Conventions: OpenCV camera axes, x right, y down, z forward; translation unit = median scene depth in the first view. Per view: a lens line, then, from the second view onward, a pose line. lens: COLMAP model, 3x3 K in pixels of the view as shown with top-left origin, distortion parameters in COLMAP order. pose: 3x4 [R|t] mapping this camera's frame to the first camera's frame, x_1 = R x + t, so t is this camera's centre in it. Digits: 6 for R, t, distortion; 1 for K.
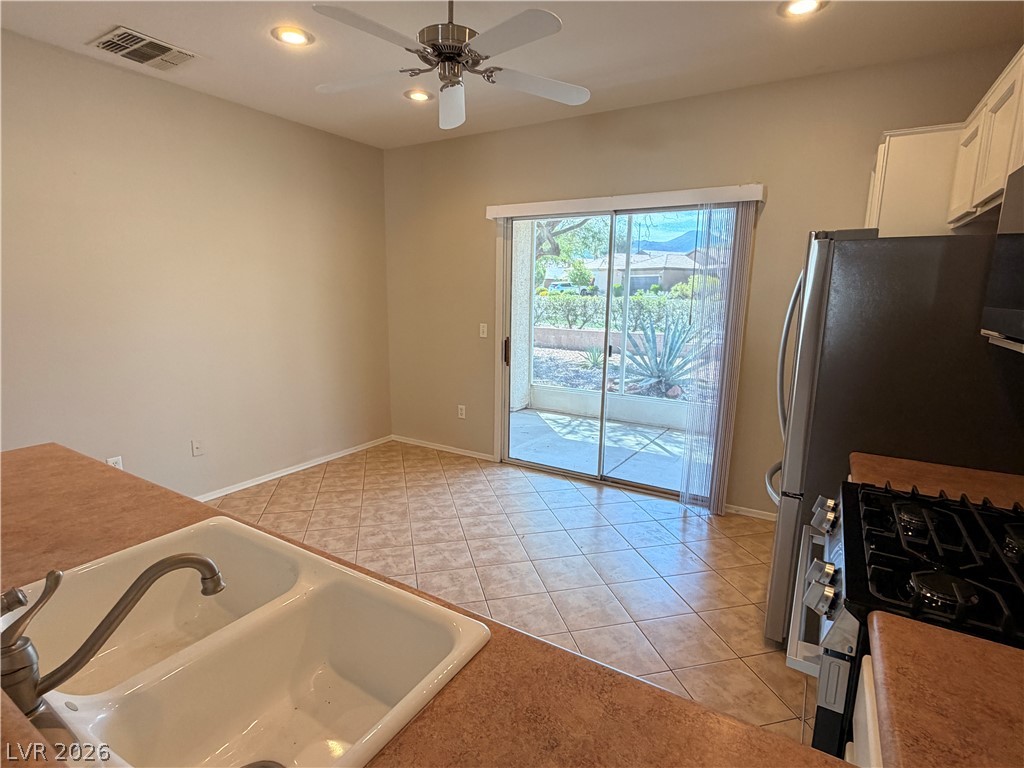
lens RADIAL K [[516.5, 0, 509.8], [0, 516.5, 385.2], [0, 0, 1]] dist [0.002044, 0.000273]
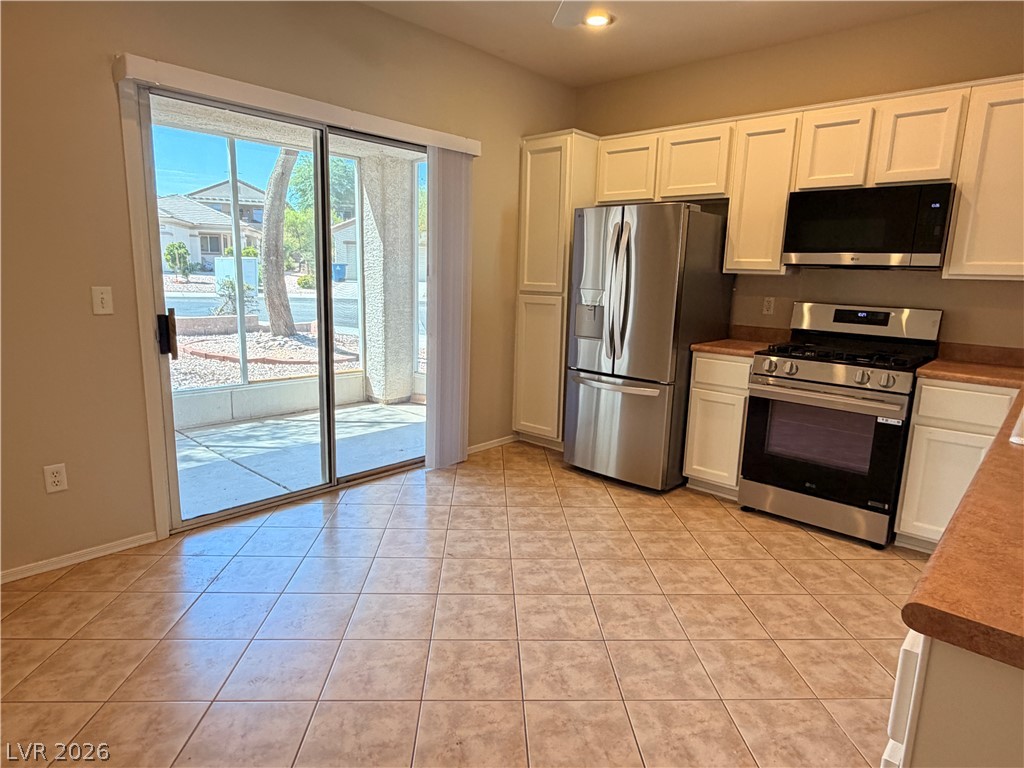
lens RADIAL K [[606.0, 0, 512.0], [0, 606.0, 384.0], [0, 0, 1]] dist [0.000432, 0.000625]
pose [[0.188463, -0.187868, 0.963944, -0.548998], [0.151108, 0.975391, 0.160556, -0.059726], [-0.970385, 0.115401, 0.212214, 0.488998]]
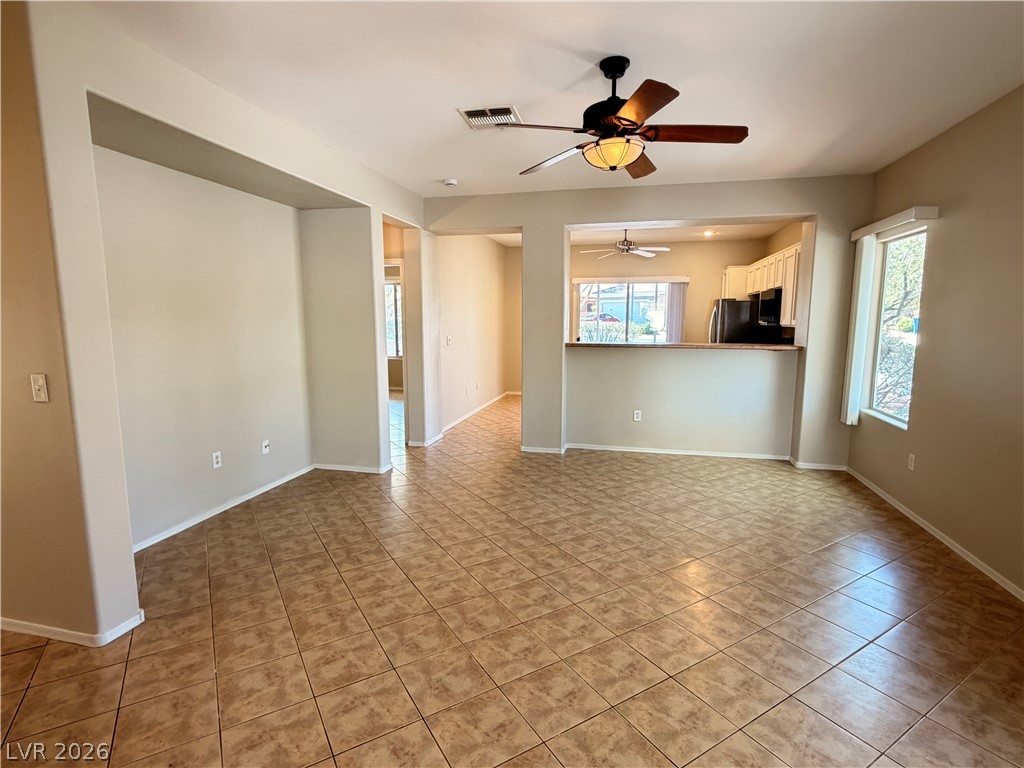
lens RADIAL K [[516.5, 0, 509.8], [0, 516.5, 385.2], [0, 0, 1]] dist [0.002044, 0.000273]
pose [[0.951558, -0.052010, 0.303037, -0.909911], [0.066339, 0.997104, -0.037178, 0.165981], [-0.300226, 0.055480, 0.952253, -0.931519]]
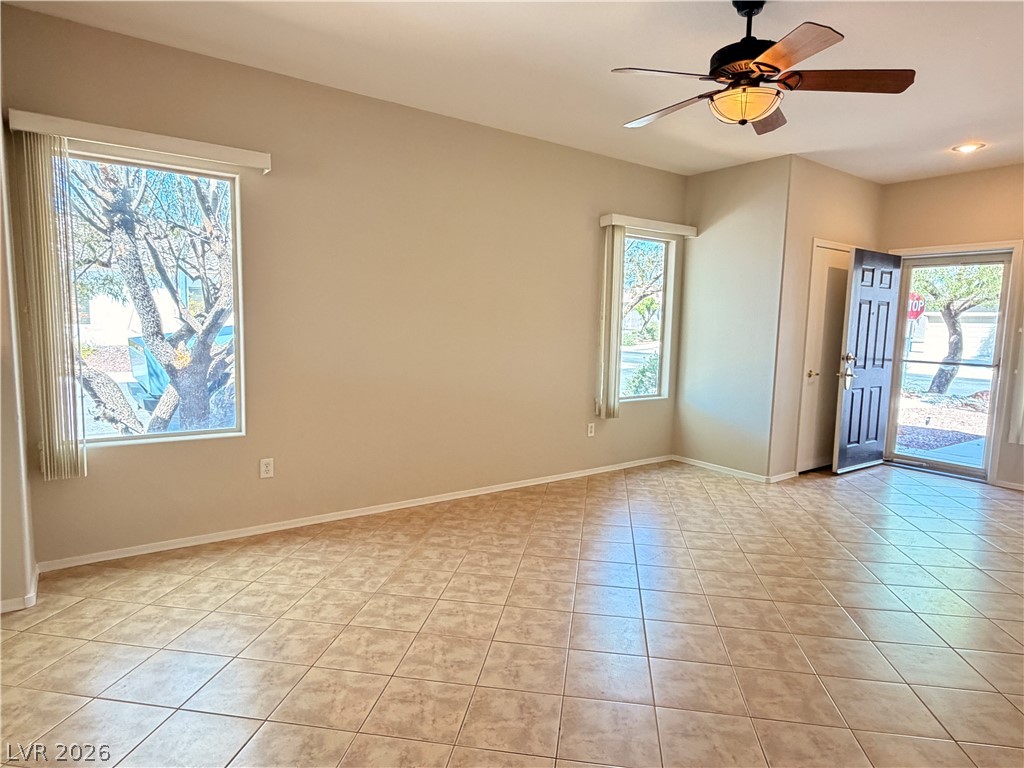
lens RADIAL K [[600.2, 0, 508.5], [0, 600.2, 386.9], [0, 0, 1]] dist [0.000365, 0.000730]
pose [[-0.923341, -0.074920, 0.376602, -0.636740], [0.035245, 0.960104, 0.277413, -0.016005], [-0.382361, 0.269420, -0.883862, 0.244809]]
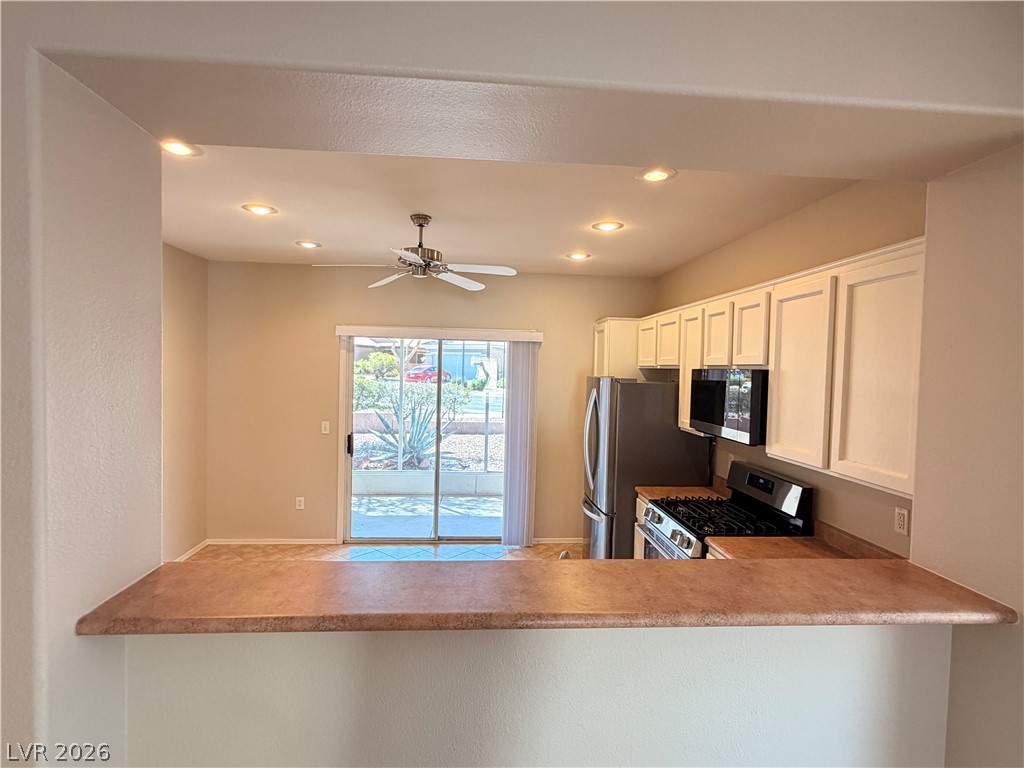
lens RADIAL K [[516.5, 0, 509.8], [0, 516.5, 385.2], [0, 0, 1]] dist [0.002044, 0.000273]
pose [[0.808862, -0.011153, 0.587893, -0.383774], [0.091086, 0.990128, -0.106538, -0.039121], [-0.580900, 0.139724, 0.801893, -0.160109]]
